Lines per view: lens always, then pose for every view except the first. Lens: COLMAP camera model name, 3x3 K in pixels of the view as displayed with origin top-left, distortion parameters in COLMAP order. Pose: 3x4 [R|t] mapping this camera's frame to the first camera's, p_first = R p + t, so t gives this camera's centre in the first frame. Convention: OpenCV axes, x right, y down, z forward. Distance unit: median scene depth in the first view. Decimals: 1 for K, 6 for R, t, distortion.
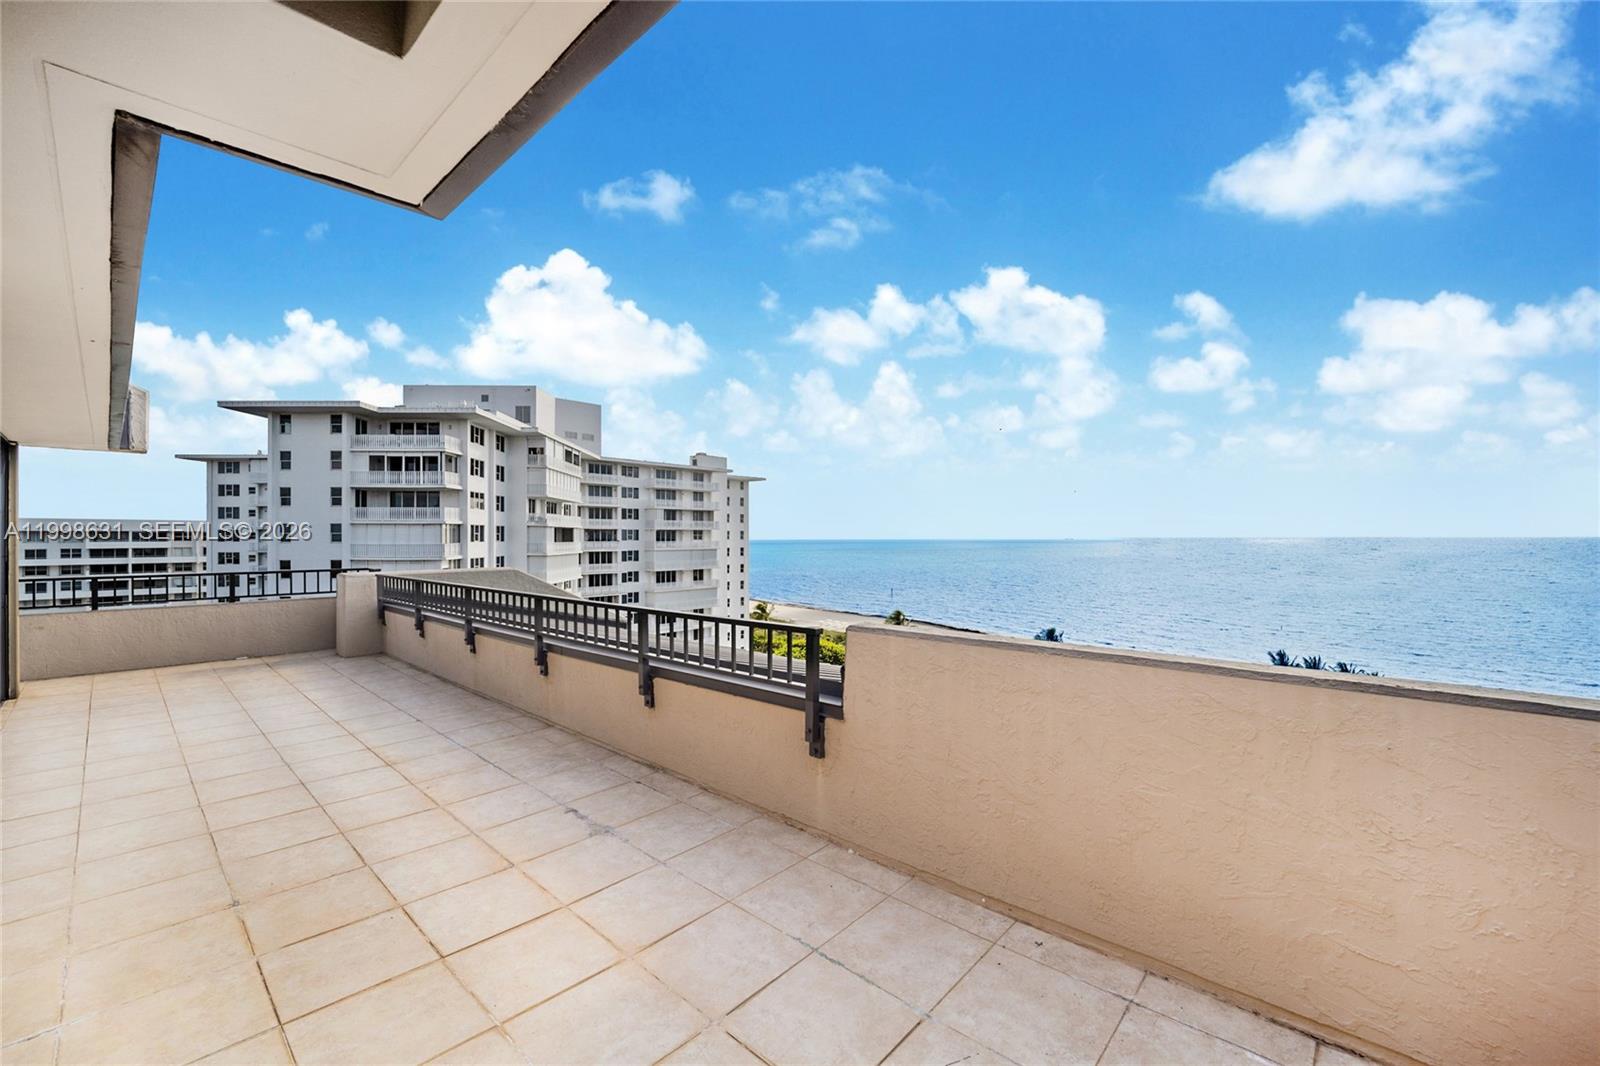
lens RADIAL K [[644.1, 0, 797.5], [0, 644.1, 541.3], [0, 0, 1]] dist [-0.000538, -0.000214]
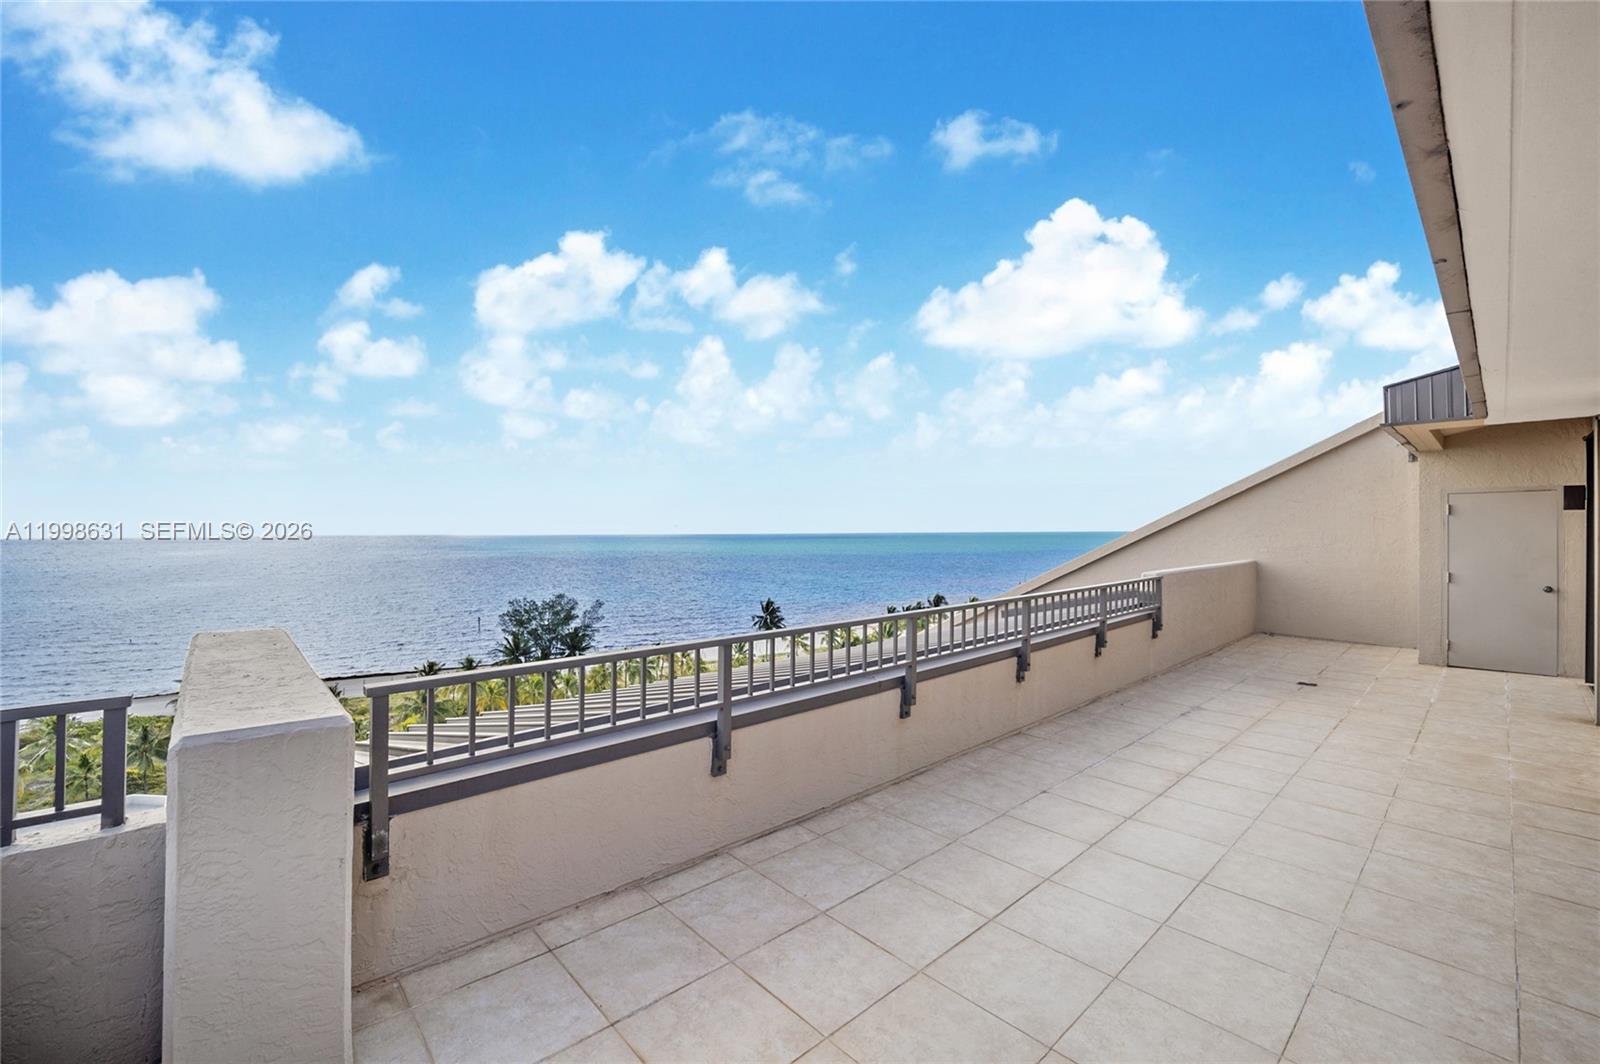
lens RADIAL K [[644.1, 0, 797.5], [0, 644.1, 540.3], [0, 0, 1]] dist [-0.000538, -0.000214]
pose [[0.091832, 0.001680, 0.995773, -1.278572], [0.019465, 0.999804, -0.003482, -0.000270], [-0.995584, 0.019702, 0.091781, 1.162577]]
